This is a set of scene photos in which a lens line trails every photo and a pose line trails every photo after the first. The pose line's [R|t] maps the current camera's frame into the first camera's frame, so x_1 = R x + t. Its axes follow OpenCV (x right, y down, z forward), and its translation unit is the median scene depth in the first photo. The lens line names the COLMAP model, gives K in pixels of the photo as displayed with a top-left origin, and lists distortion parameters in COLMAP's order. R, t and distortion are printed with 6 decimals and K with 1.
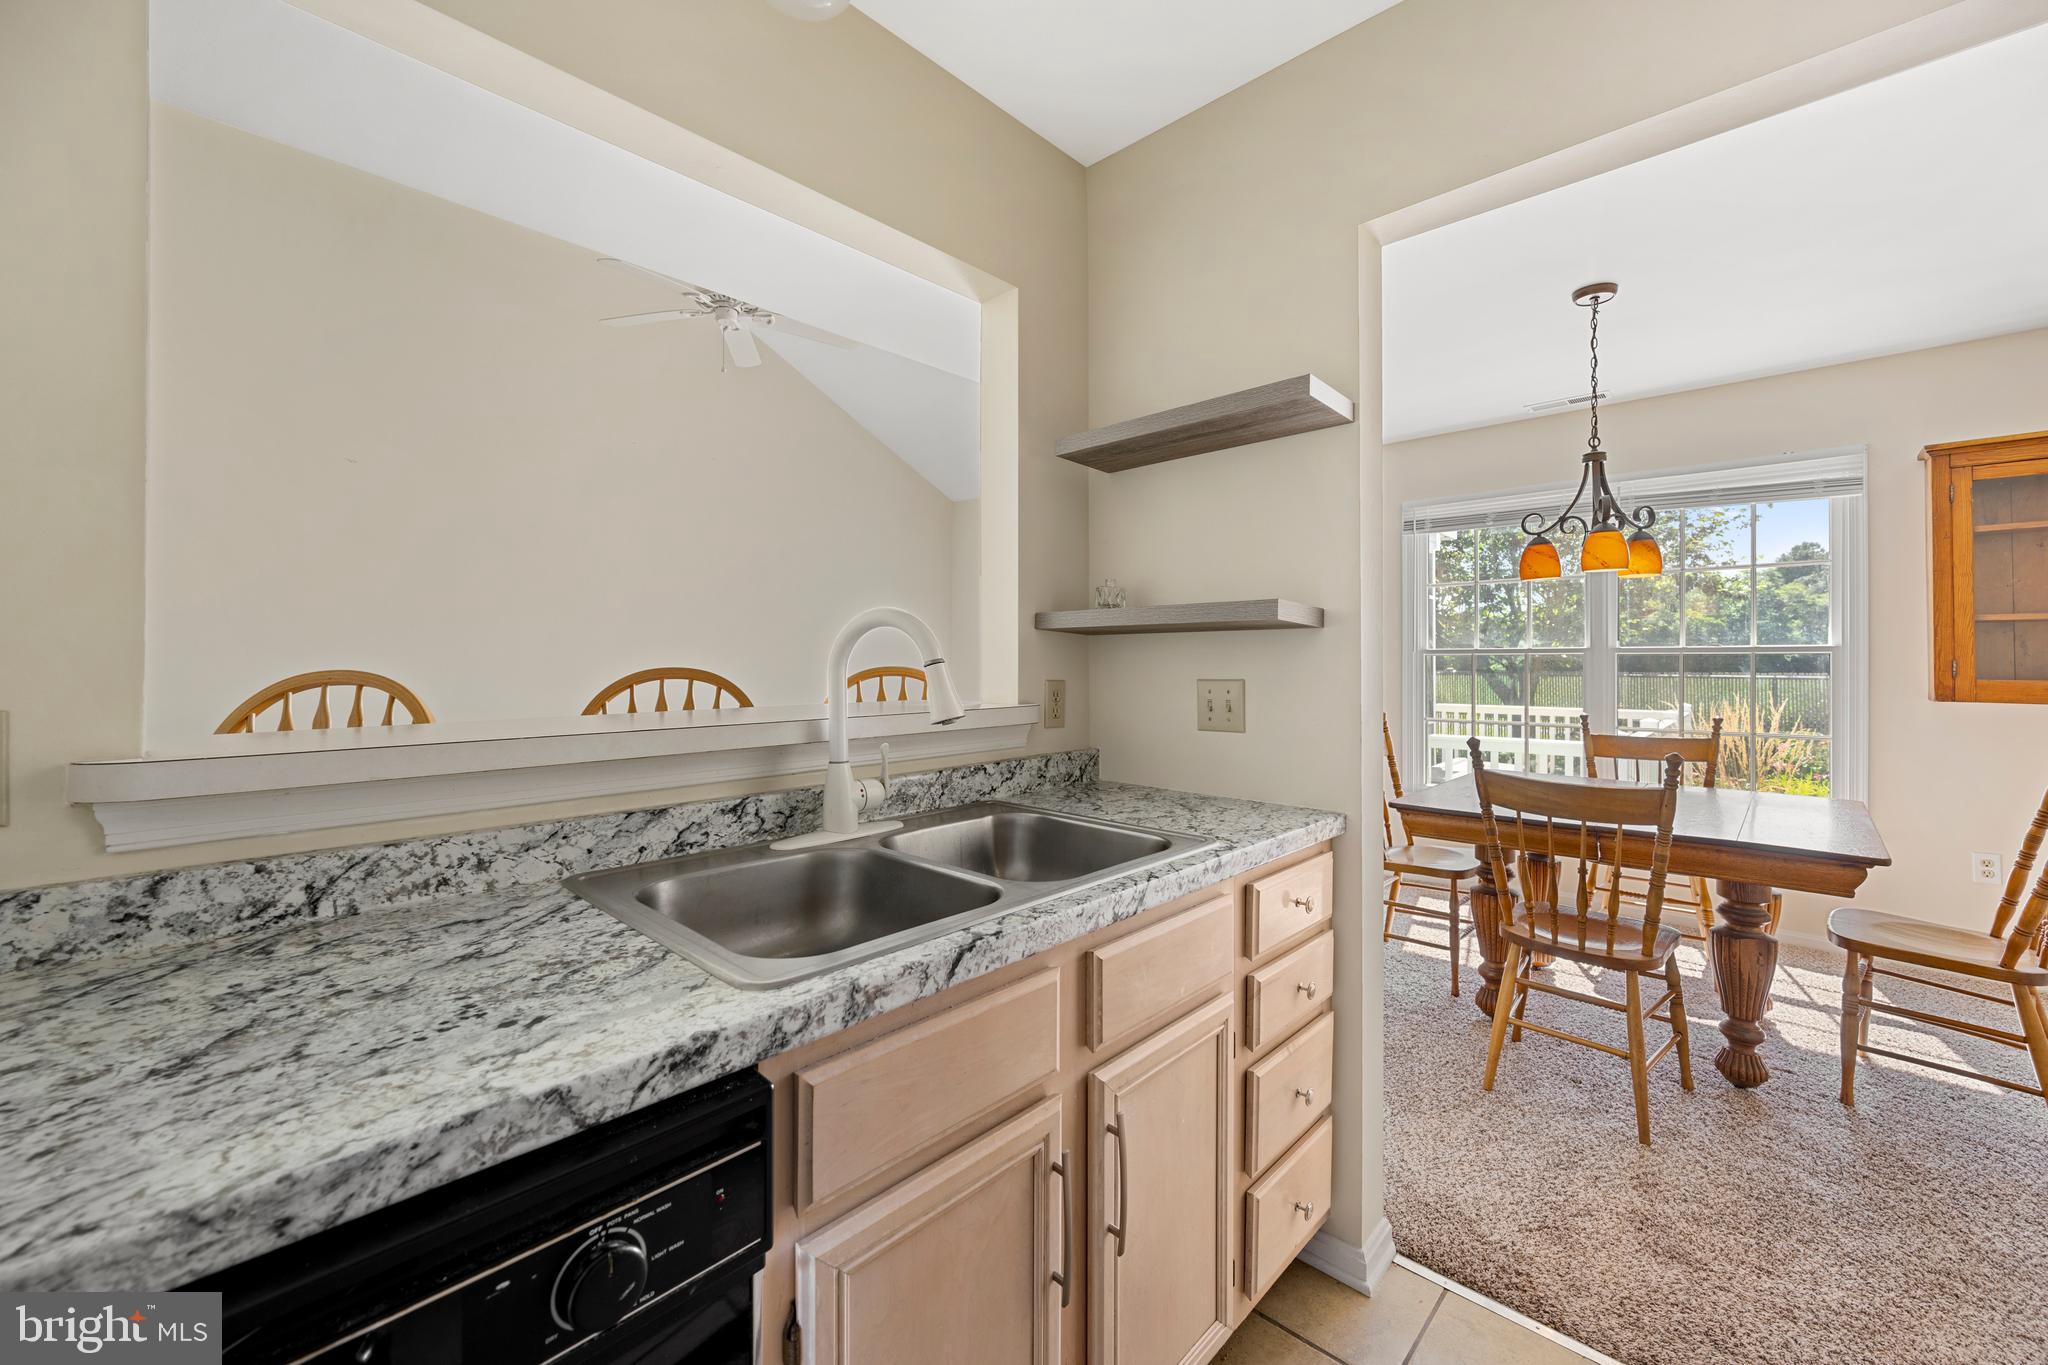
lens RADIAL K [[810.9, 0, 1020.0], [0, 810.9, 662.5], [0, 0, 1]] dist [-0.000606, 0.000509]
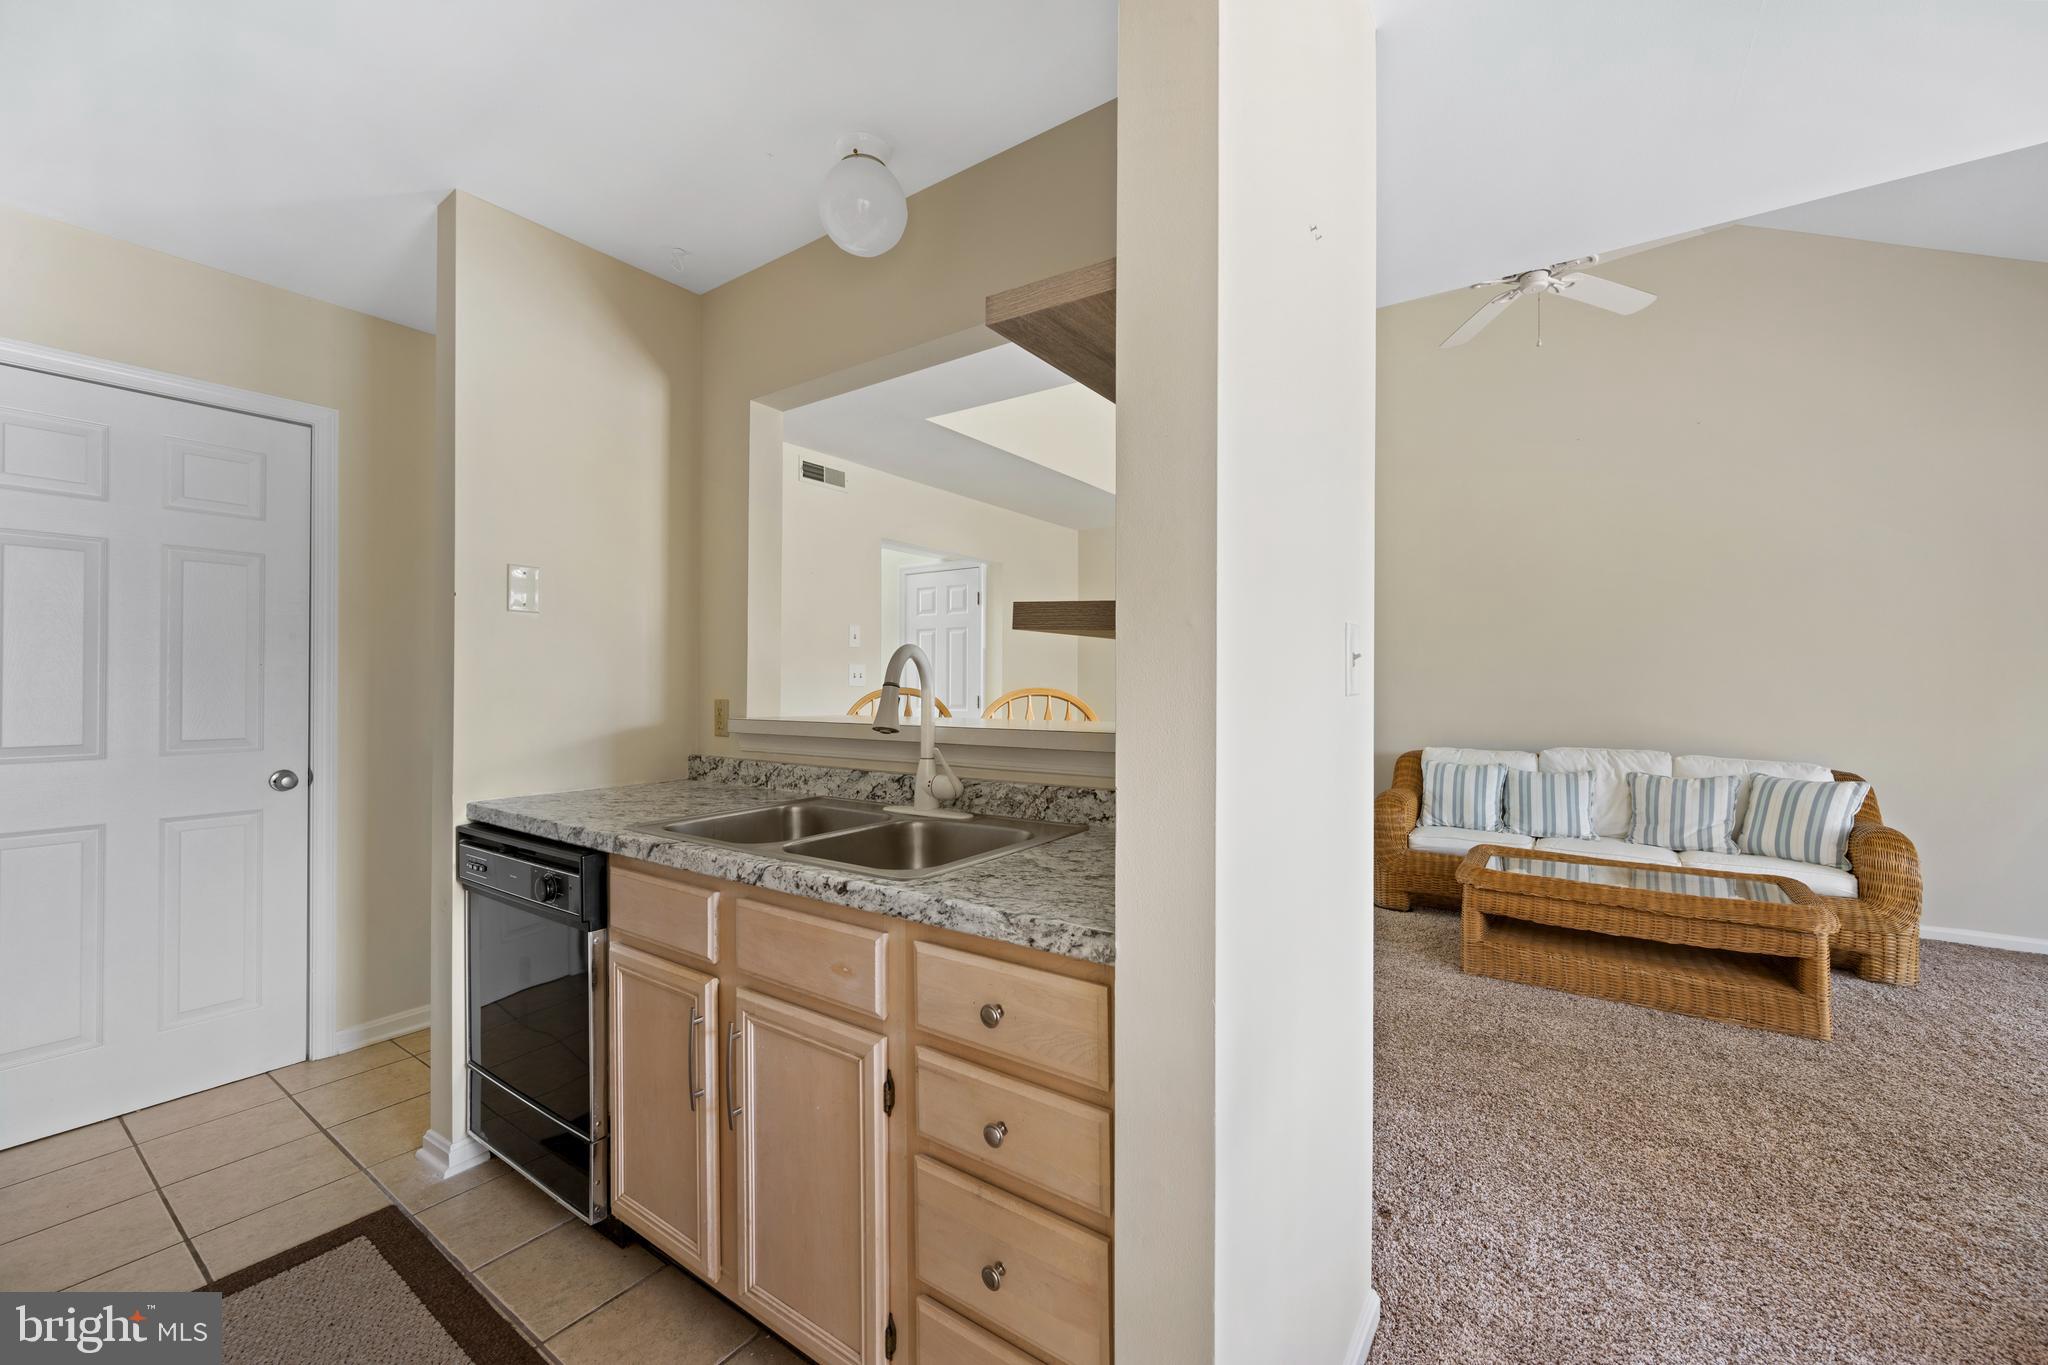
lens RADIAL K [[798.6, 0, 1015.7], [0, 798.6, 679.5], [0, 0, 1]] dist [-0.001679, 0.000074]
pose [[0.148249, -0.001213, -0.988949, 0.947327], [-0.000725, 0.999999, -0.001336, -0.006528], [0.988950, 0.000915, 0.148248, 0.802079]]
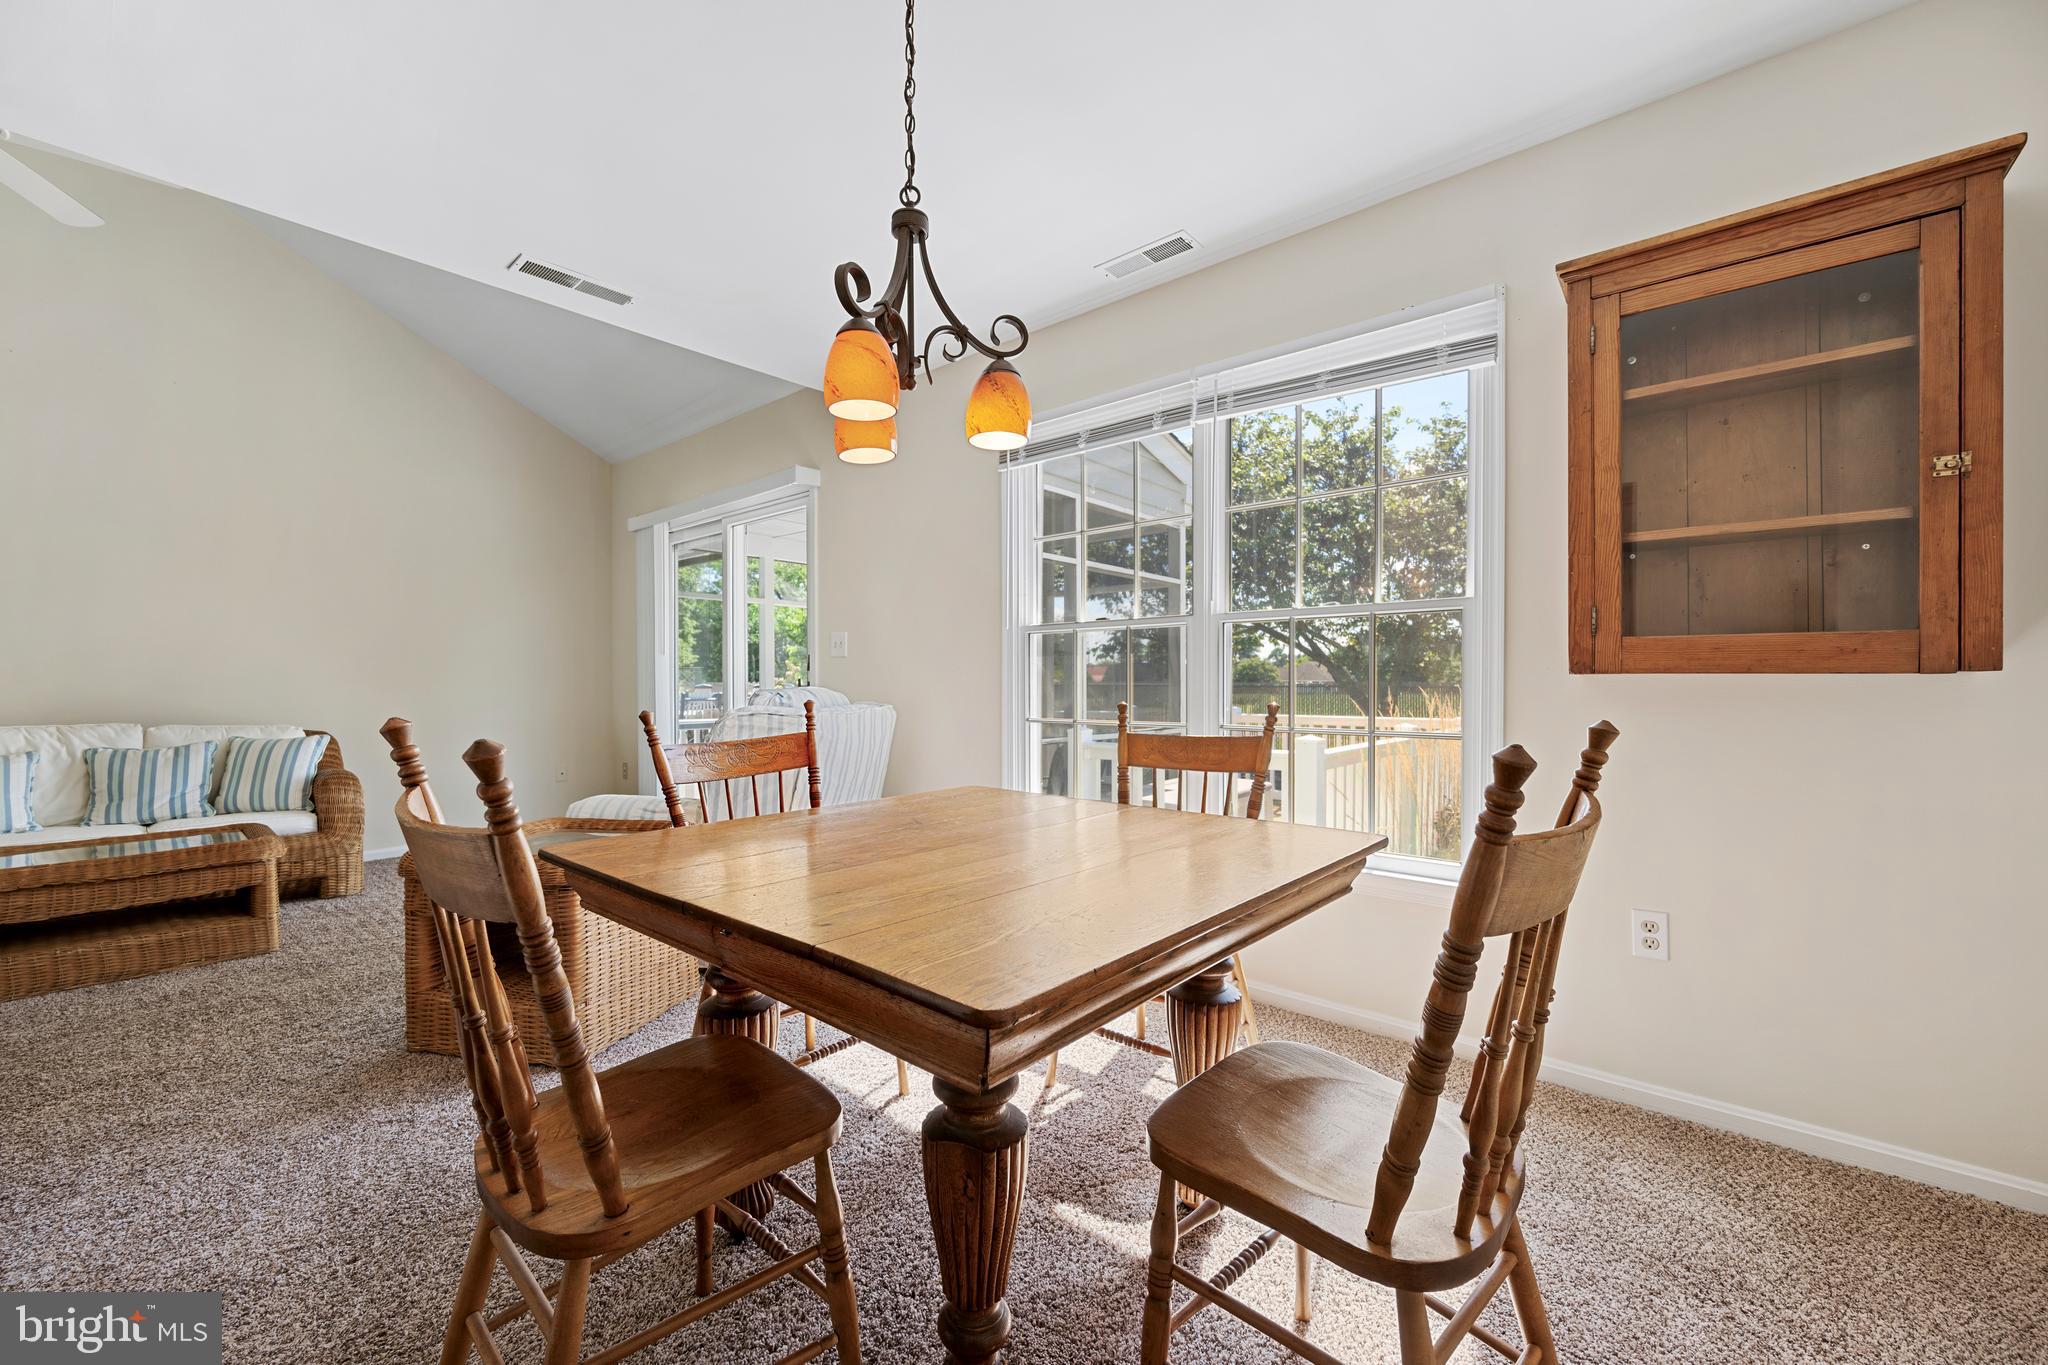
lens RADIAL K [[807.2, 0, 1018.3], [0, 807.2, 691.3], [0, 0, 1]] dist [-0.001091, 0.000478]
pose [[0.998906, -0.004132, 0.046572, 1.227042], [0.003538, 0.999911, 0.012848, 0.094722], [-0.046621, -0.012669, 0.998832, 0.720255]]
